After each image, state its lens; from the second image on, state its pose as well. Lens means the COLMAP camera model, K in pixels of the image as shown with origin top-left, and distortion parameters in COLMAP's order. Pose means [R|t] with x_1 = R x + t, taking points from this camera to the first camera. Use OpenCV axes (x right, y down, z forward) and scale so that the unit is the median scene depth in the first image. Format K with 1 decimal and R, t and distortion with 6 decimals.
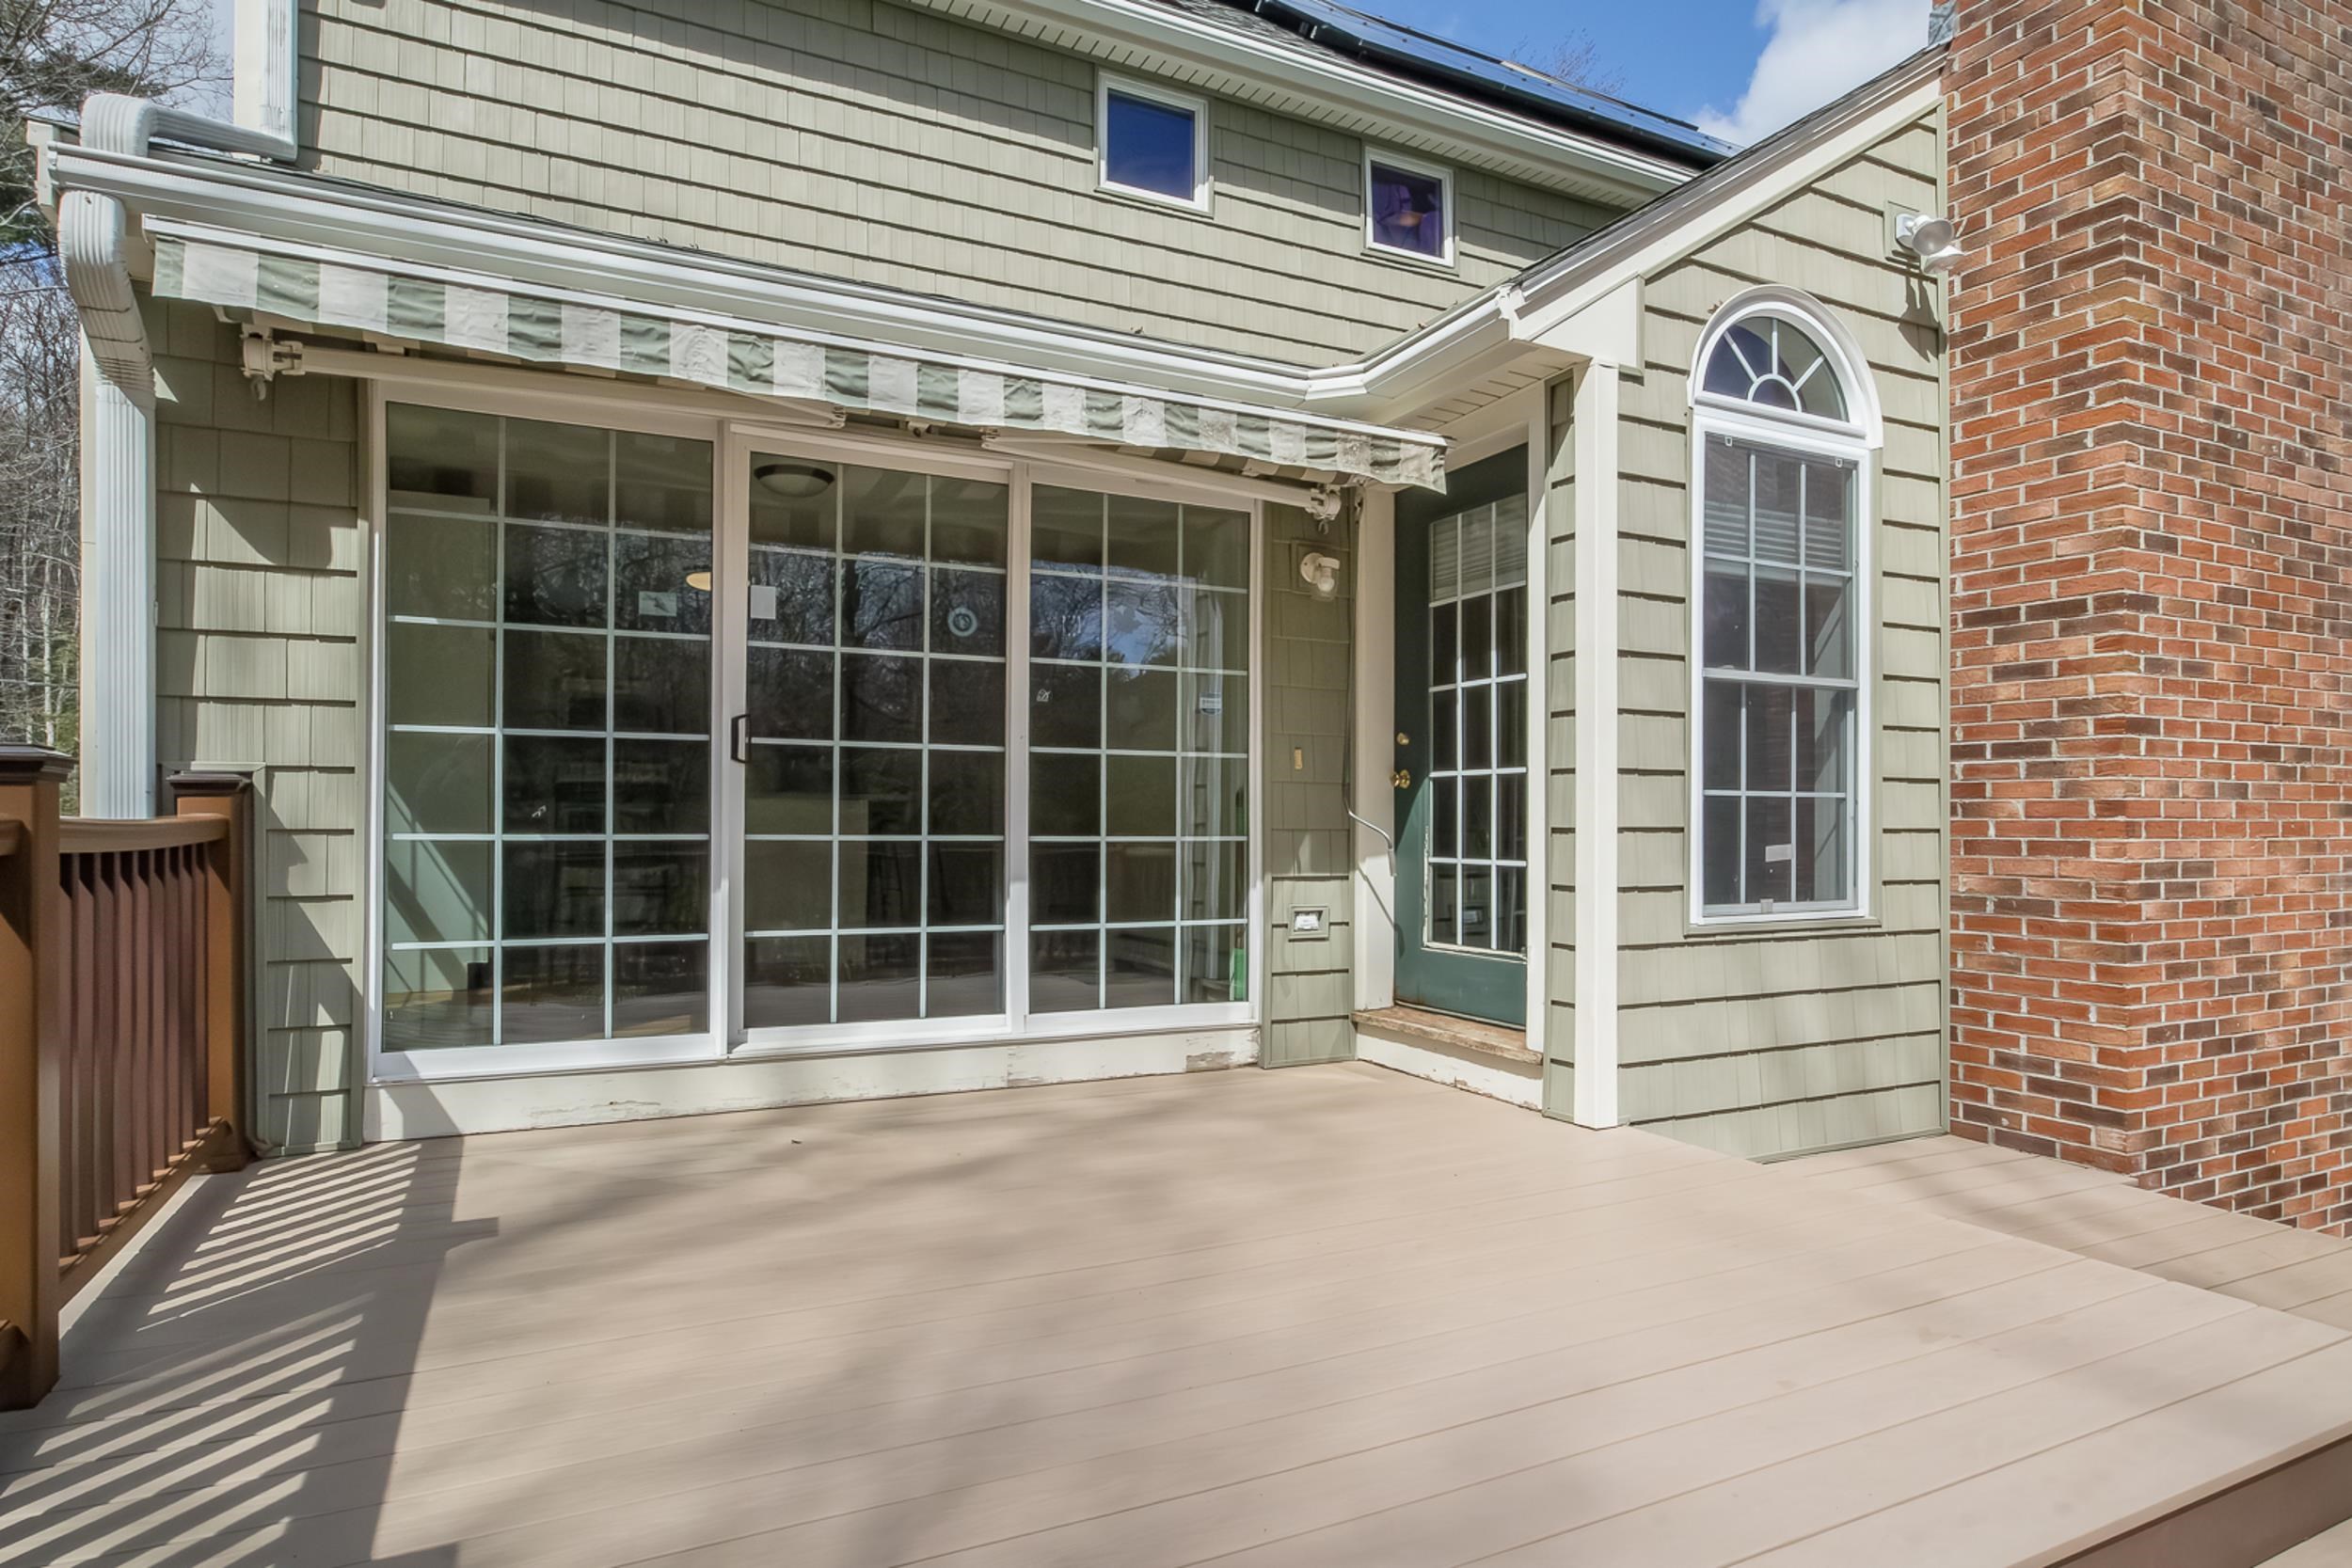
lens RADIAL K [[1293.7, 0, 1192.7], [0, 1293.7, 792.8], [0, 0, 1]] dist [-0.012455, 0.002447]
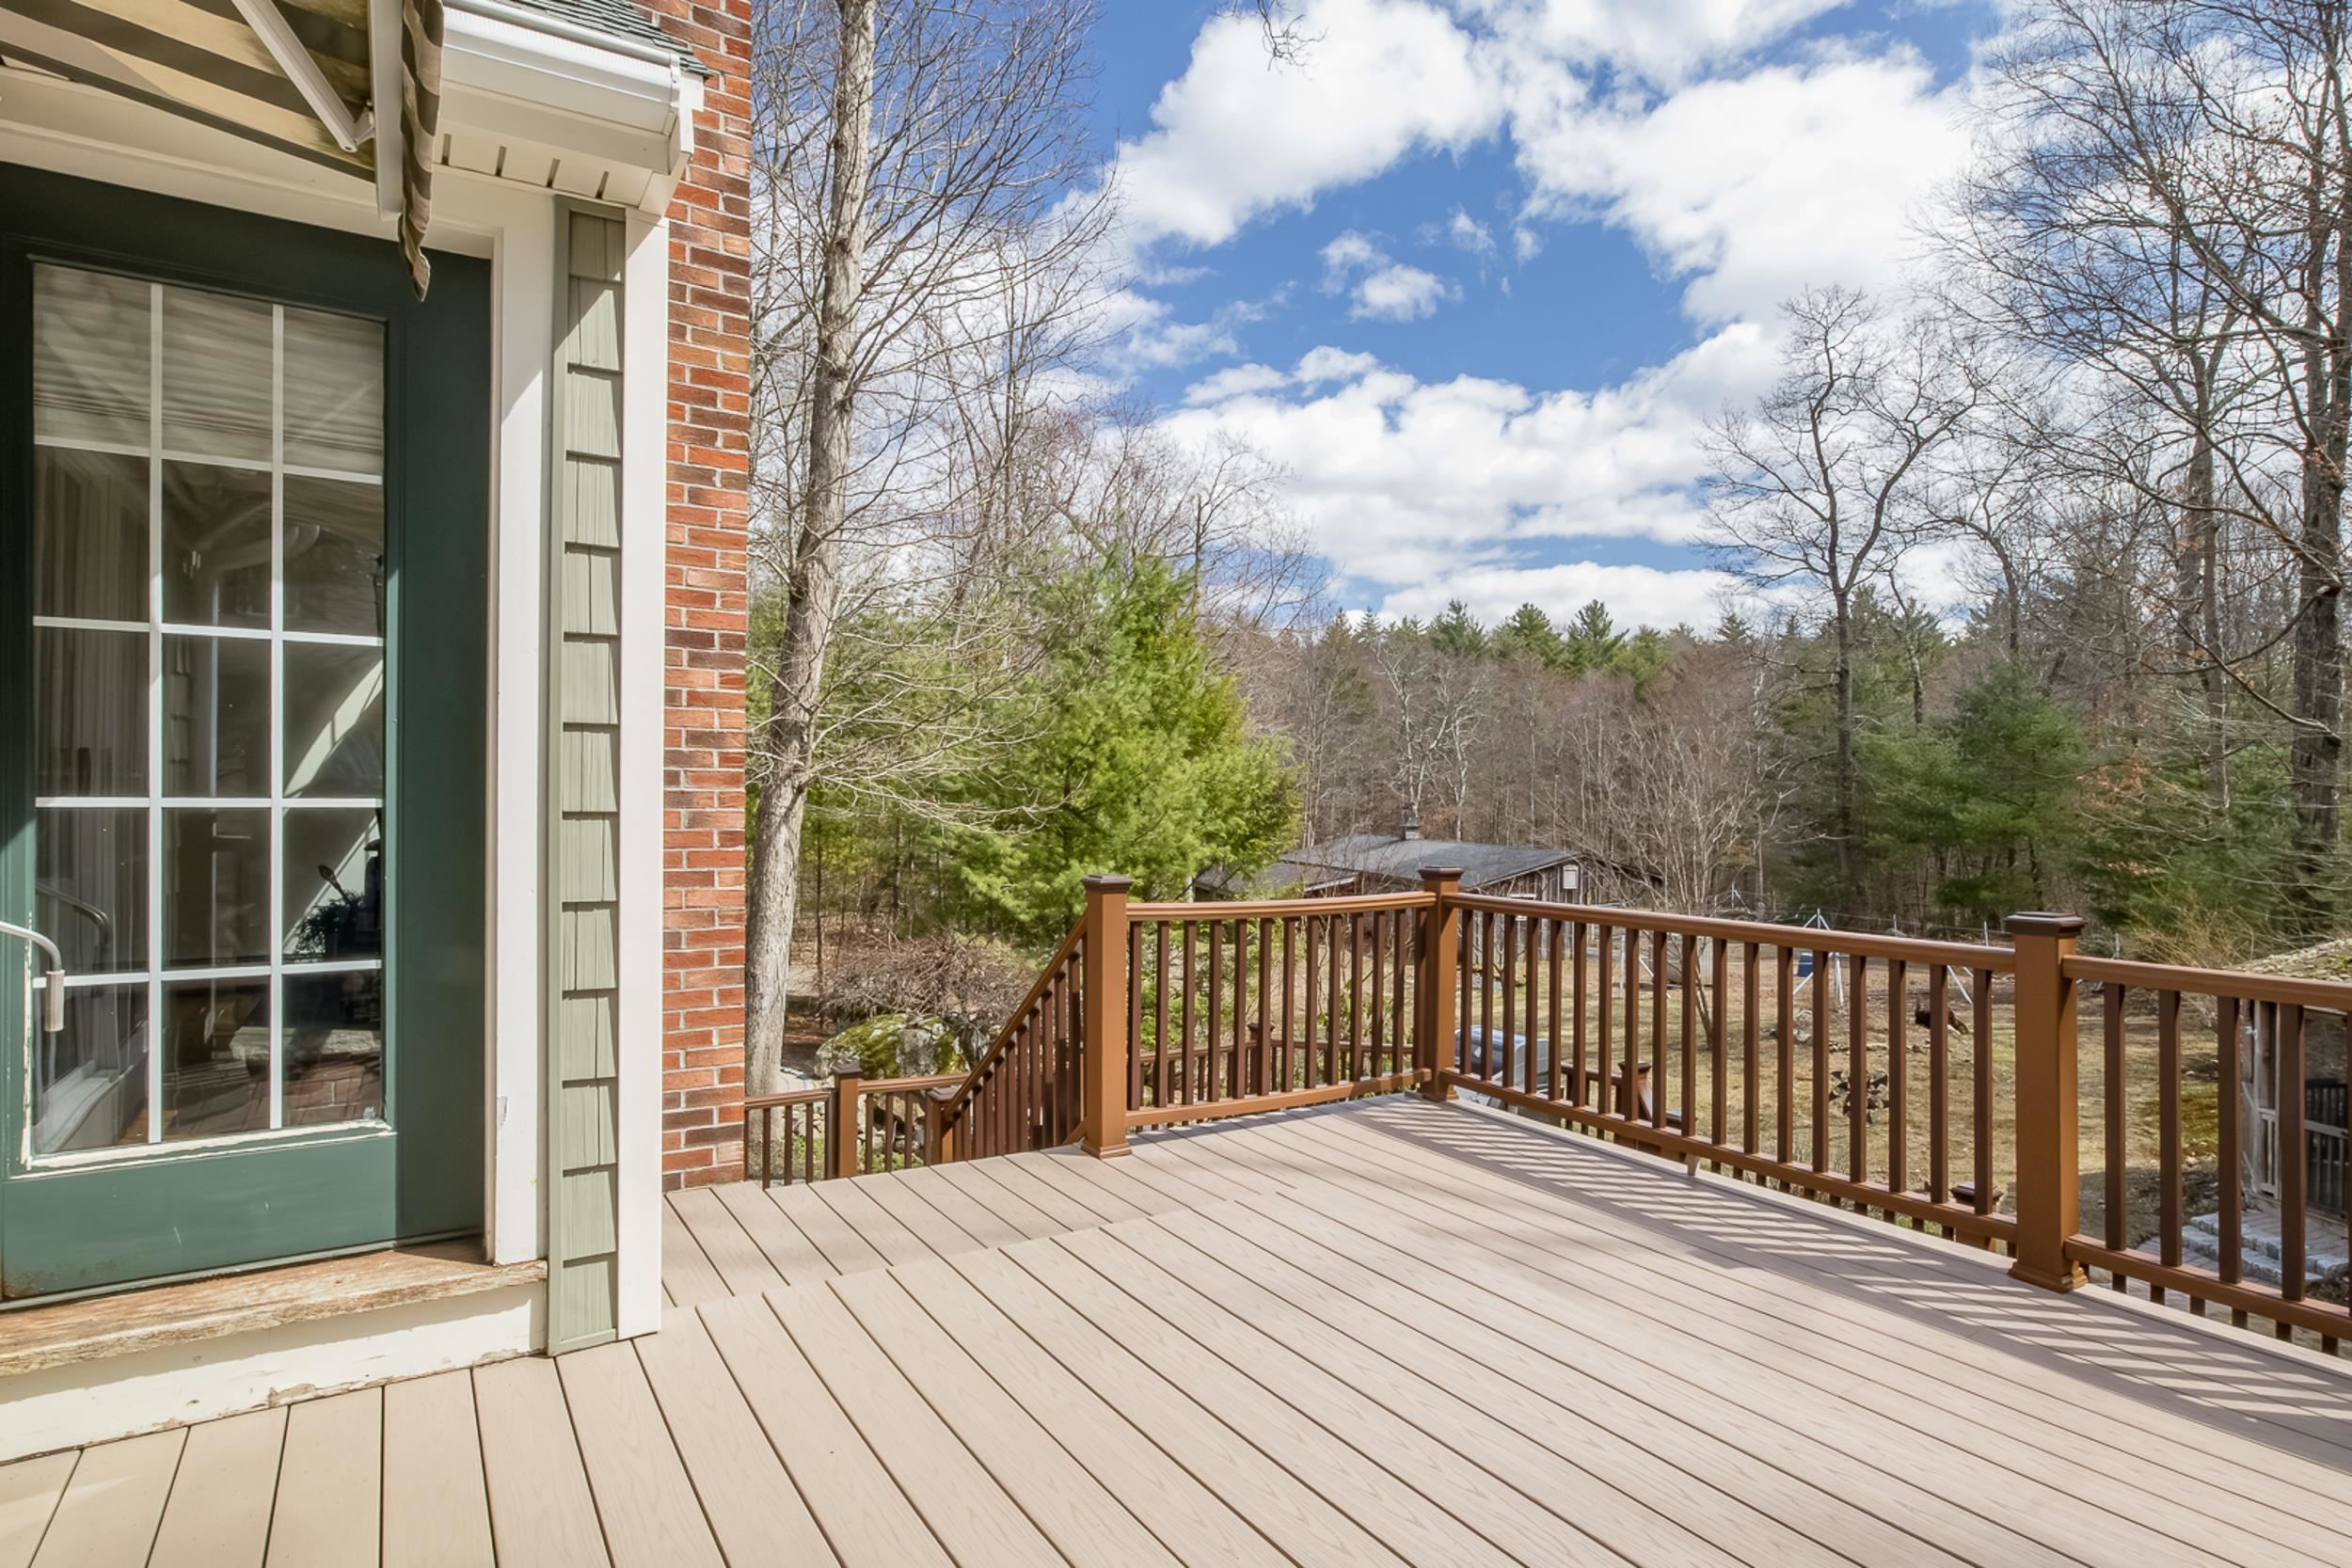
lens RADIAL K [[1293.7, 0, 1184.3], [0, 1293.7, 794.0], [0, 0, 1]] dist [-0.012455, 0.002447]
pose [[-0.082640, -0.000702, 0.996579, -0.362560], [-0.030504, 0.999533, -0.001826, -0.033107], [-0.996112, -0.030551, -0.082623, 0.711003]]
